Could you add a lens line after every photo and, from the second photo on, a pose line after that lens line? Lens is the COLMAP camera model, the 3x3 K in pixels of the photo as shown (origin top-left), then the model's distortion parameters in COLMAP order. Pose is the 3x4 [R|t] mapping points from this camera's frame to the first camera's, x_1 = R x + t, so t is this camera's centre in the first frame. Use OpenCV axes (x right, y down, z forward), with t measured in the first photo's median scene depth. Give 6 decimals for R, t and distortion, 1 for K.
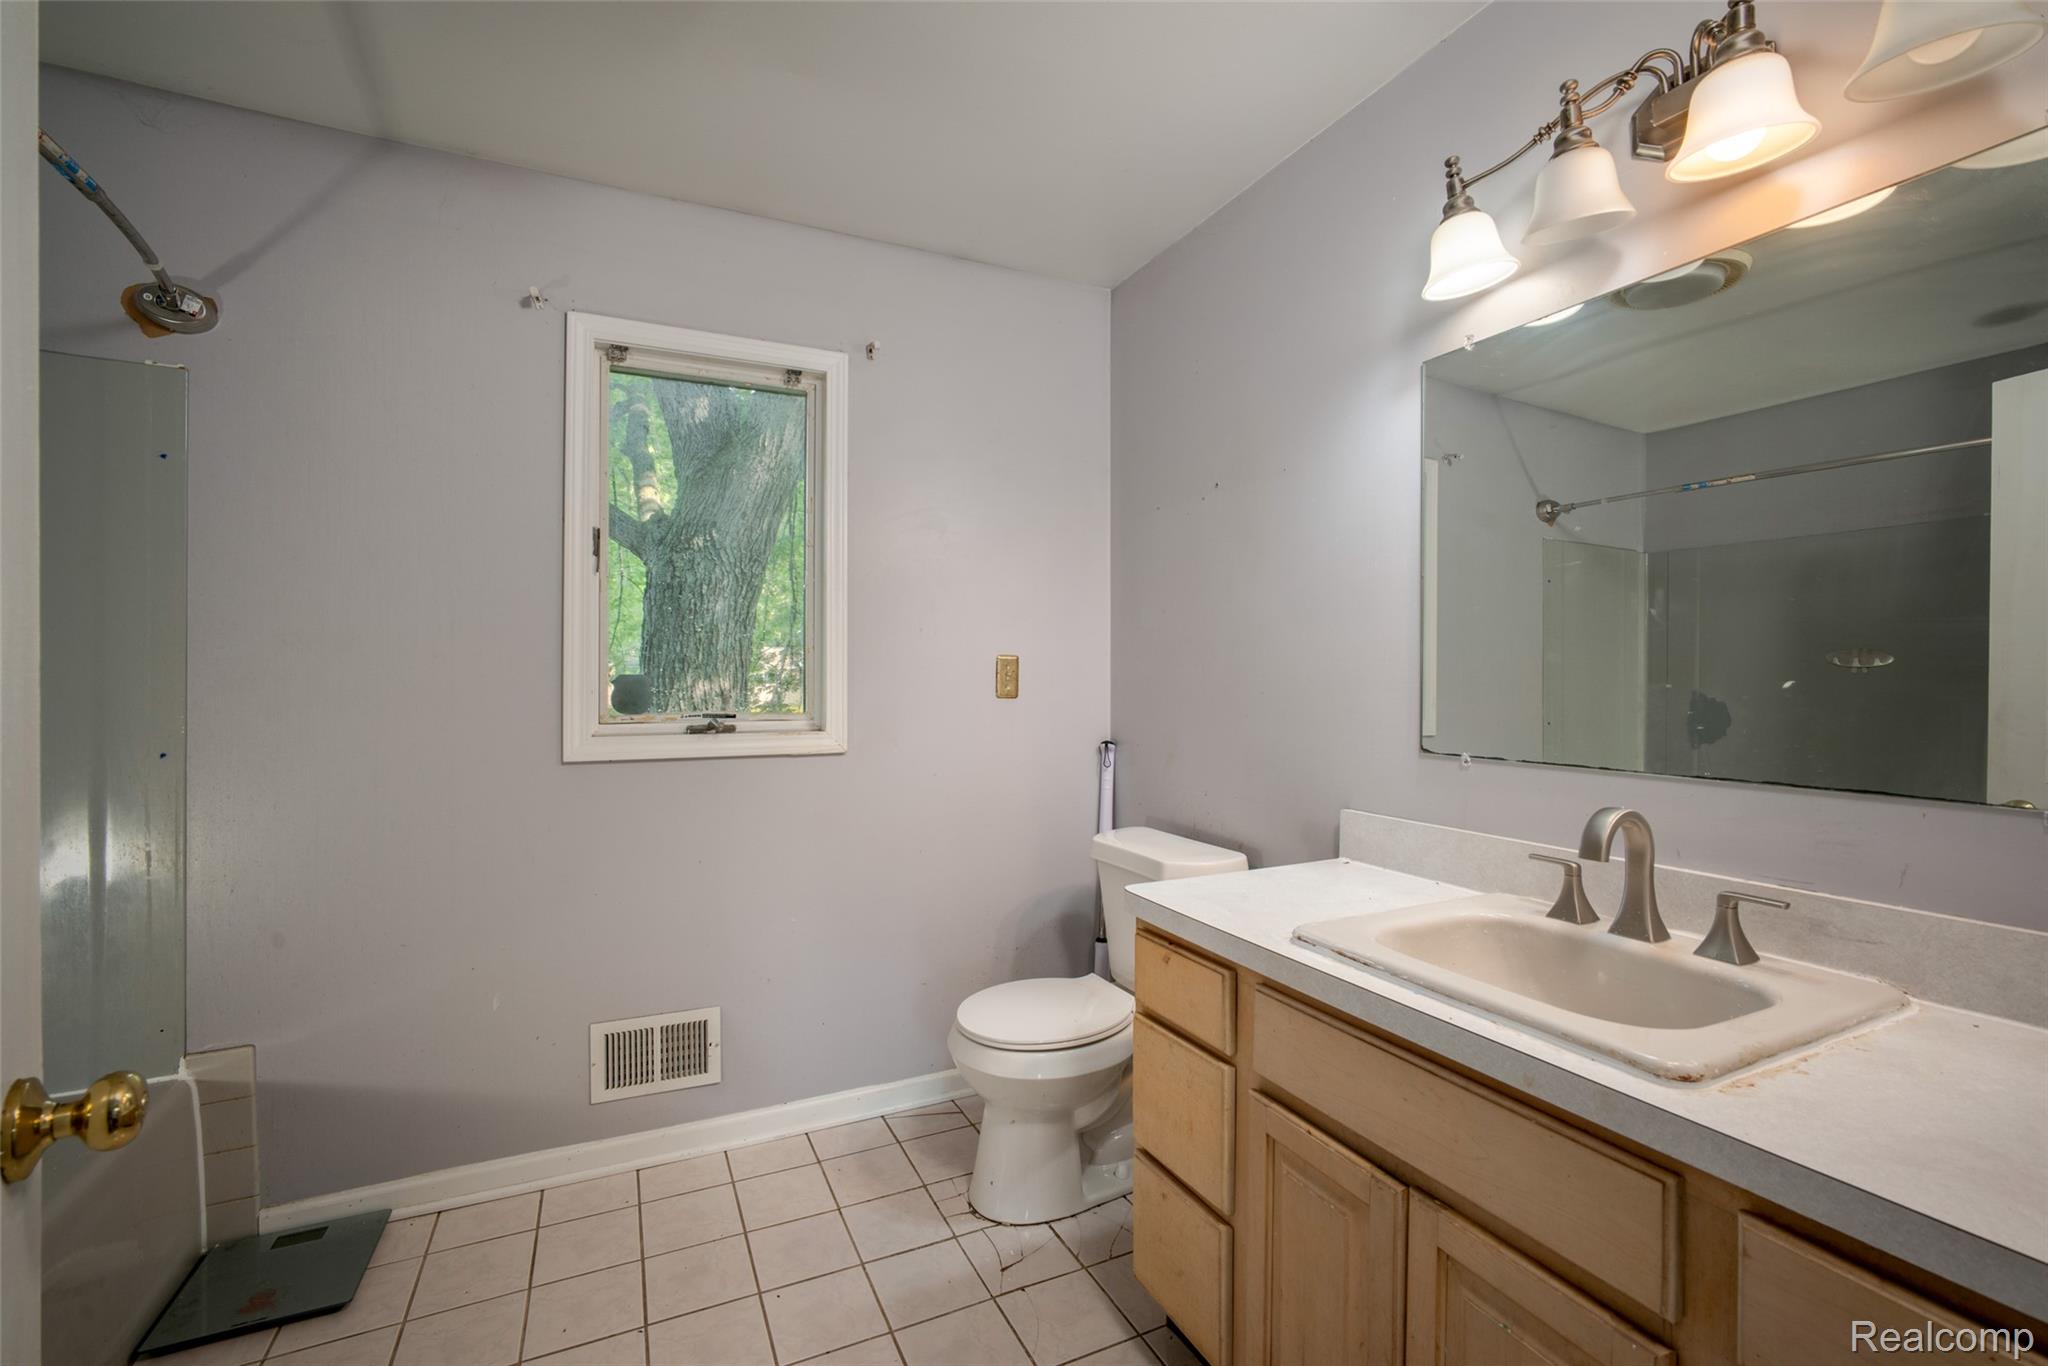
lens RADIAL K [[863.8, 0, 1024.9], [0, 863.8, 684.2], [0, 0, 1]] dist [-0.039468, 0.016708]
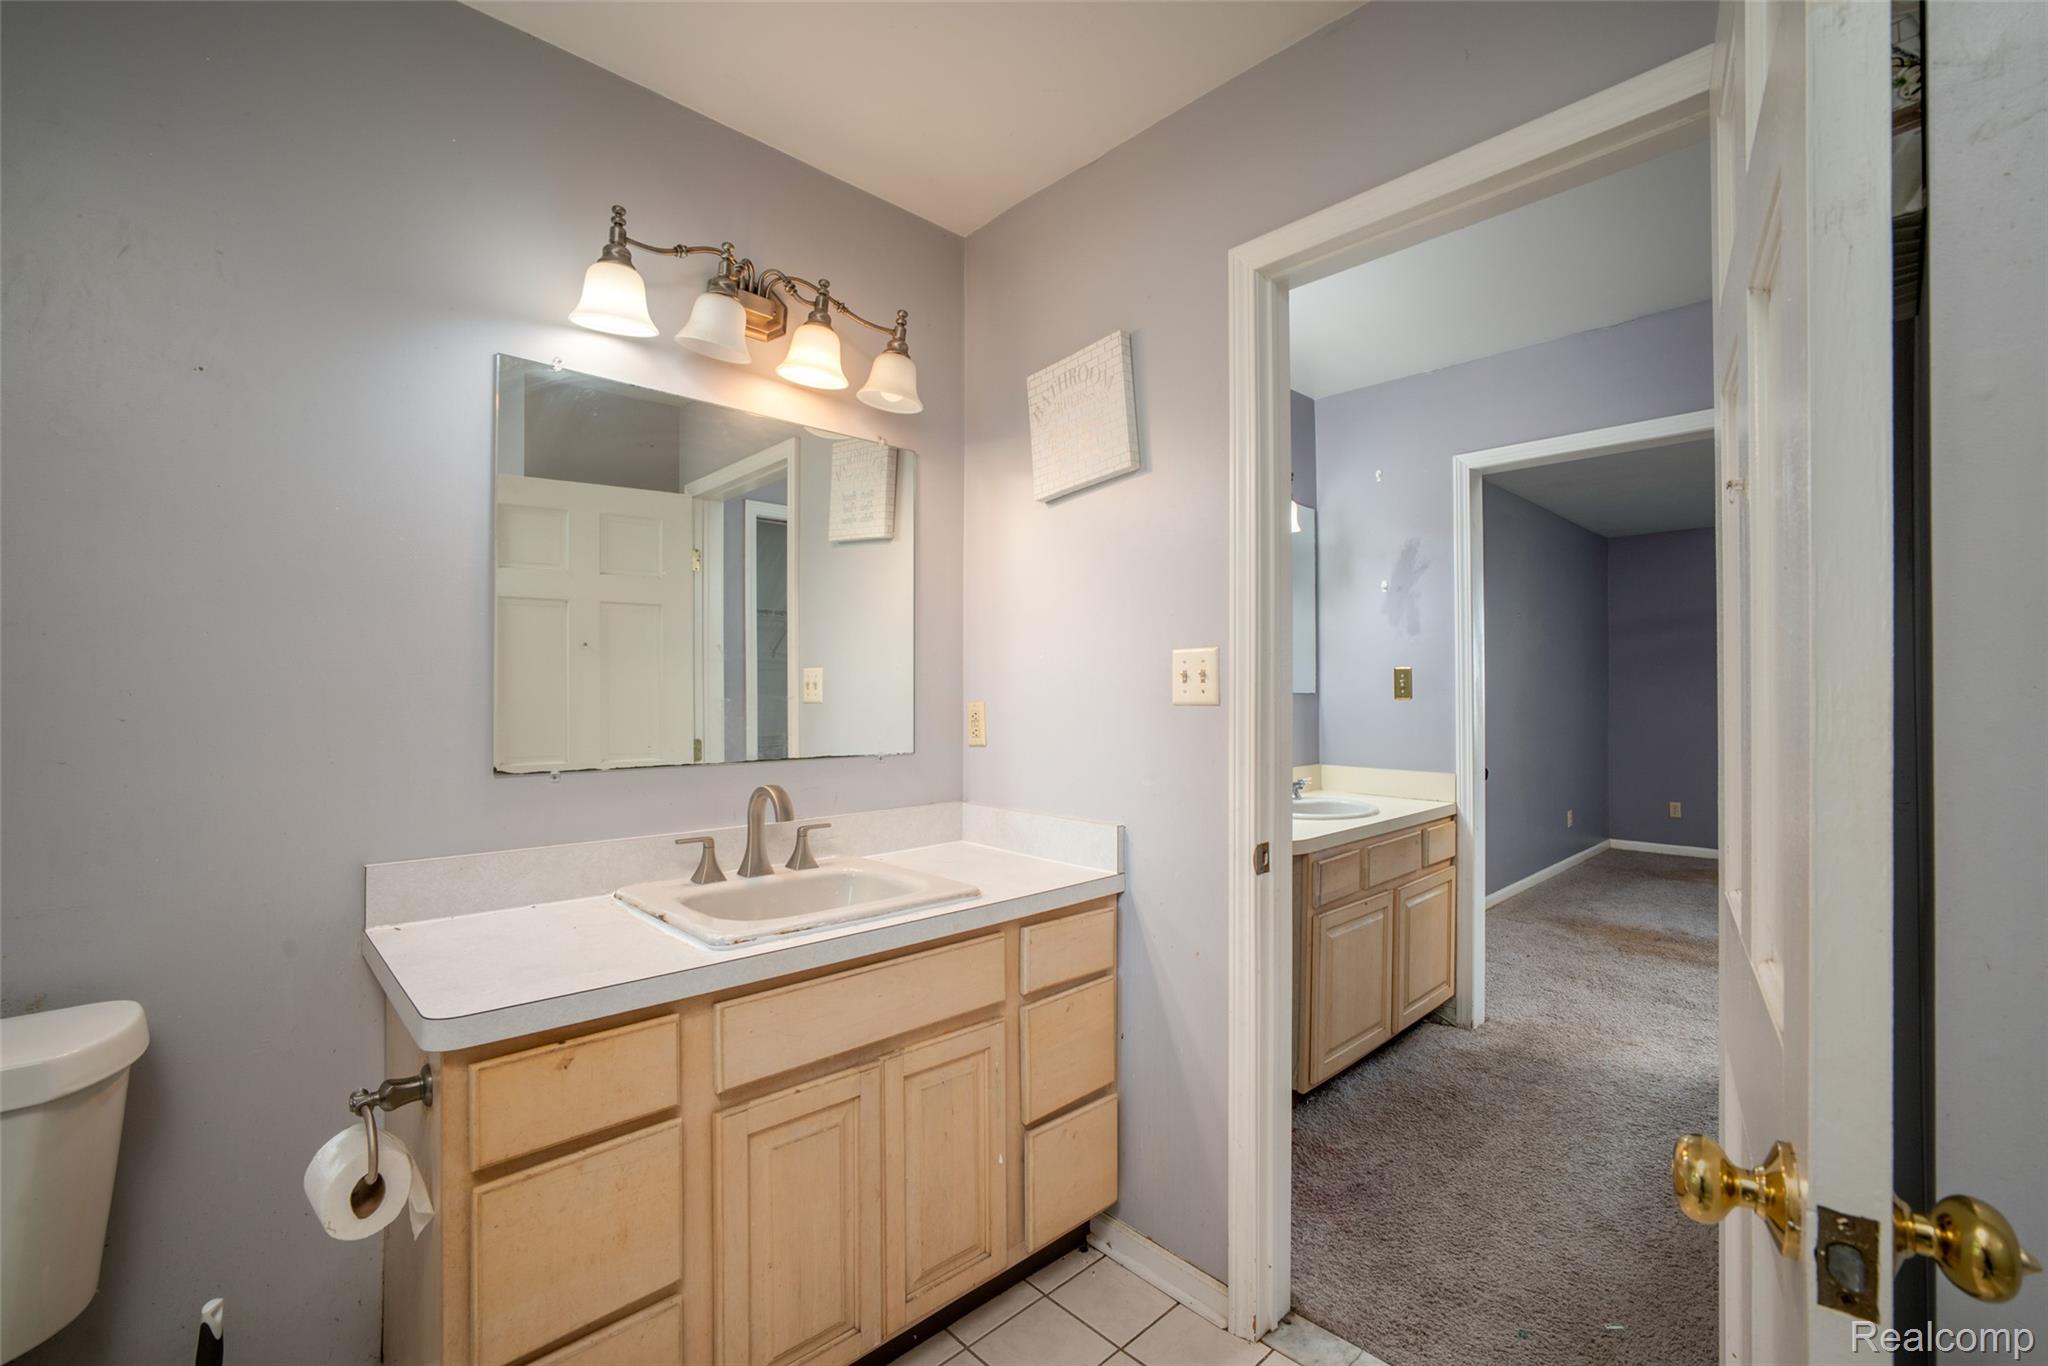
lens RADIAL K [[863.8, 0, 1024.9], [0, 863.8, 684.2], [0, 0, 1]] dist [-0.039468, 0.016708]
pose [[-0.319327, 0.011126, 0.947579, -0.799574], [0.005122, 0.999937, -0.010015, -0.010024], [-0.947631, 0.001655, -0.319364, 1.001492]]
